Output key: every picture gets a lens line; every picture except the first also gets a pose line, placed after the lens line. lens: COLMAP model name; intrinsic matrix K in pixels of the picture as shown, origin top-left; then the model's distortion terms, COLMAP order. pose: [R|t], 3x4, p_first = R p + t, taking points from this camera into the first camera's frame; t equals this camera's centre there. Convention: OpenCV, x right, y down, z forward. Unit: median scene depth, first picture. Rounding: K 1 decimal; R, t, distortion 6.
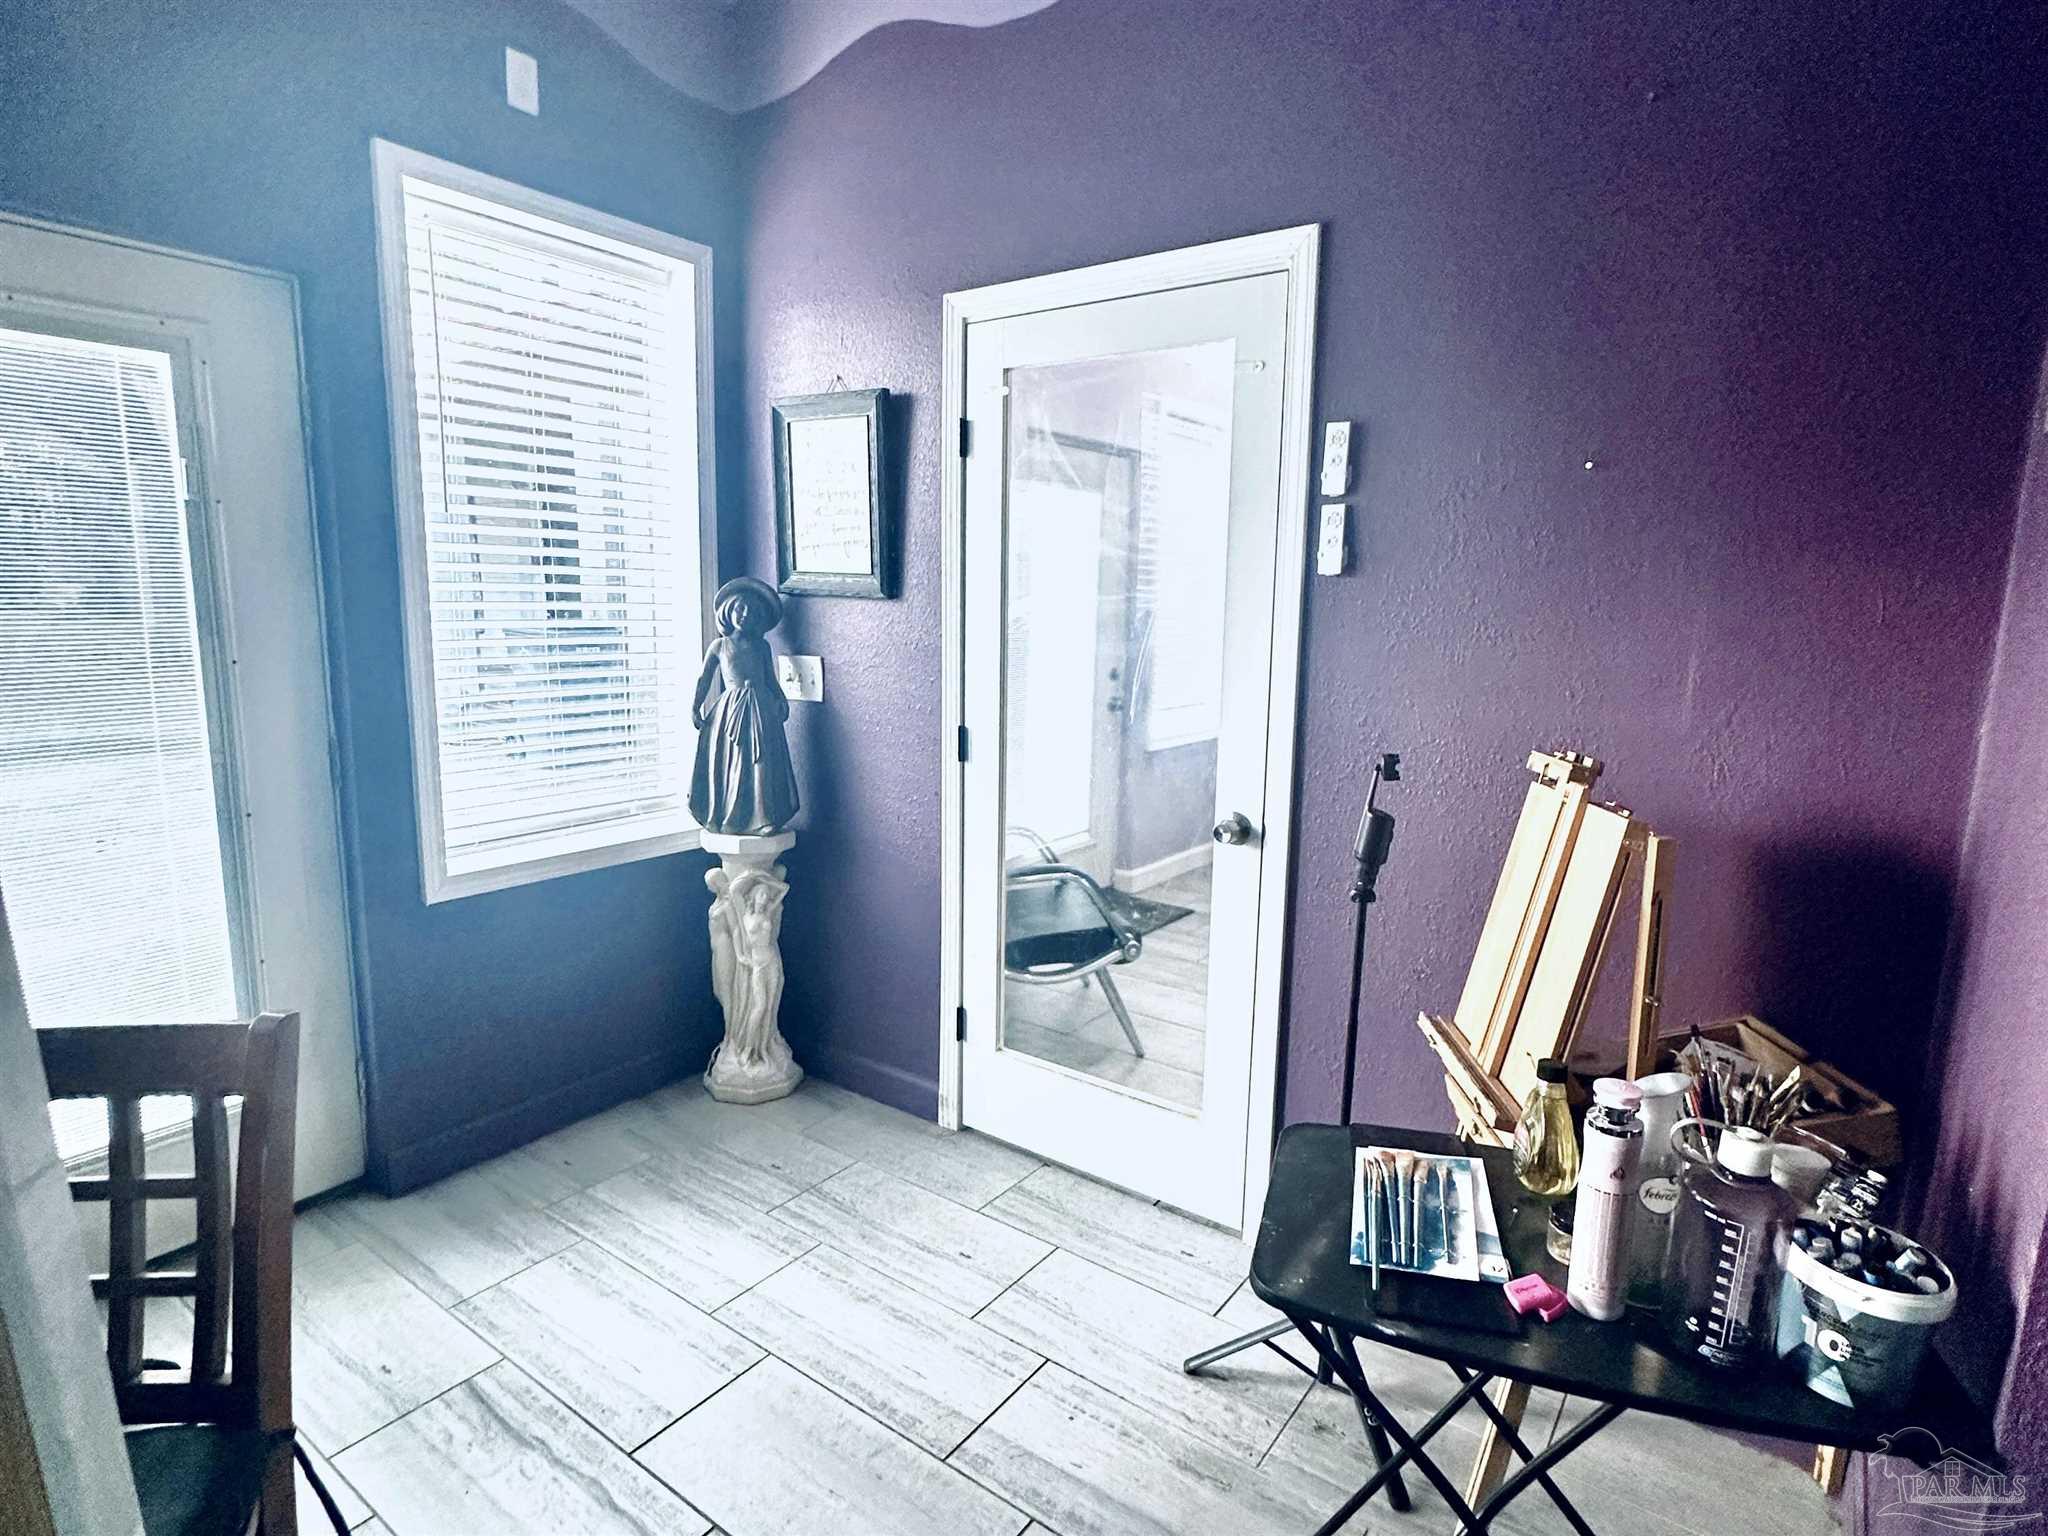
lens RADIAL K [[1086.5, 0, 1032.4], [0, 1086.5, 768.4], [0, 0, 1]] dist [-0.005959, -0.000997]
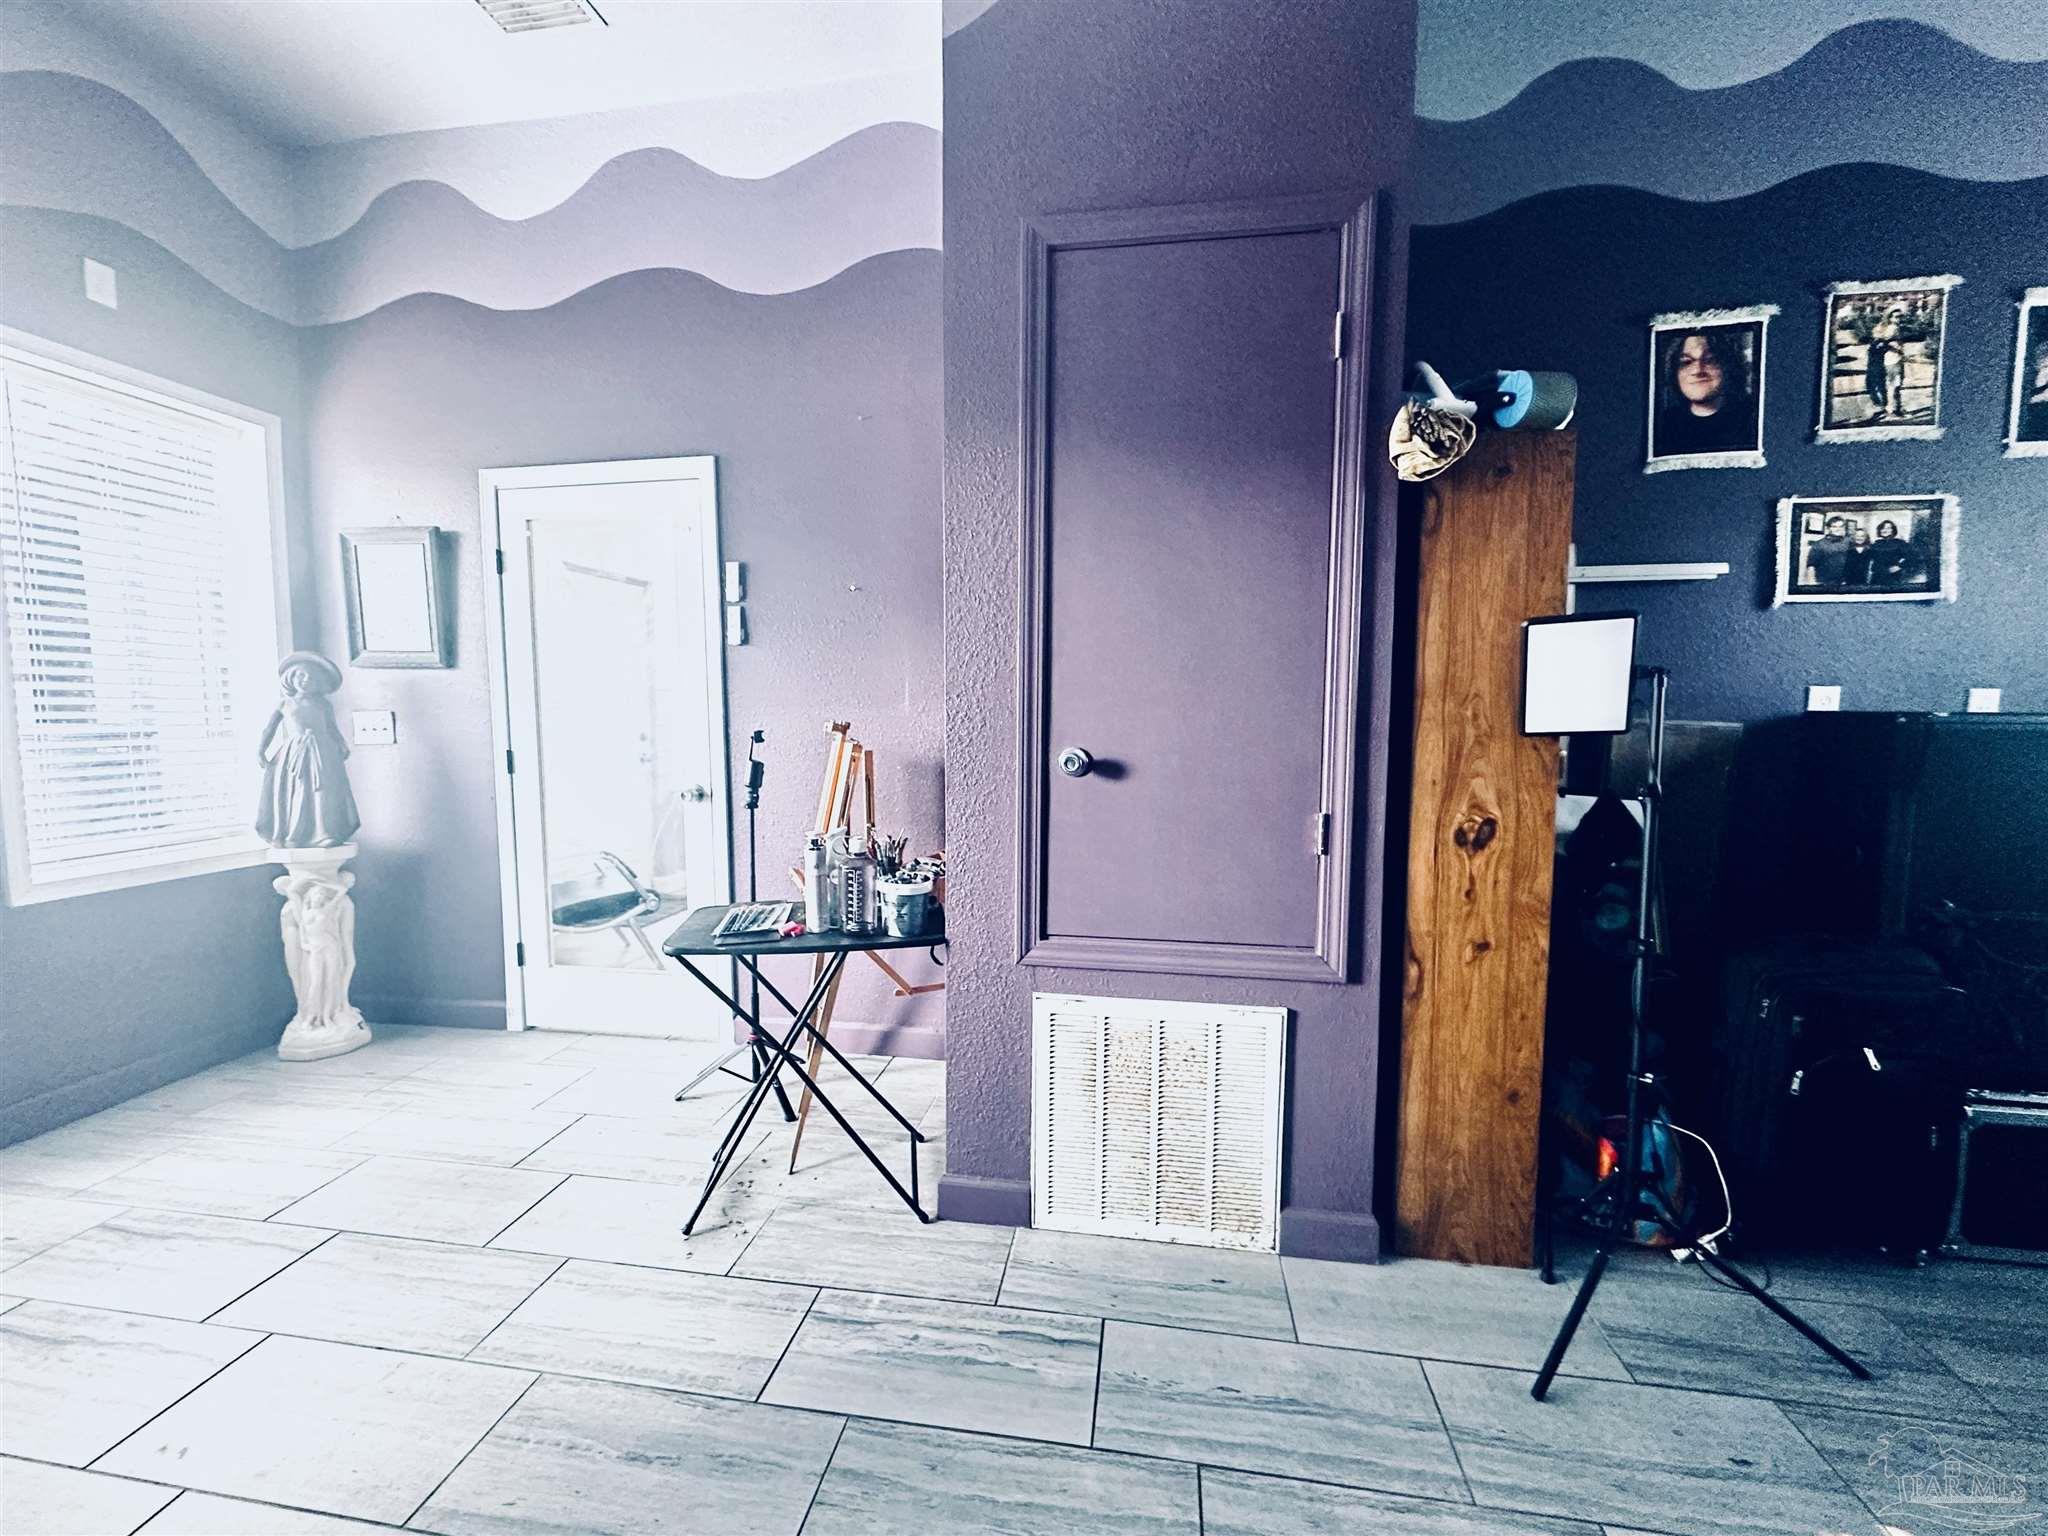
lens RADIAL K [[831.9, 0, 1014.9], [0, 831.9, 769.7], [0, 0, 1]] dist [-0.001814, 0.000418]
pose [[0.893877, -0.056222, 0.444773, 0.046054], [0.091028, 0.994200, -0.057271, 0.114374], [-0.438973, 0.091680, 0.893811, -0.324485]]
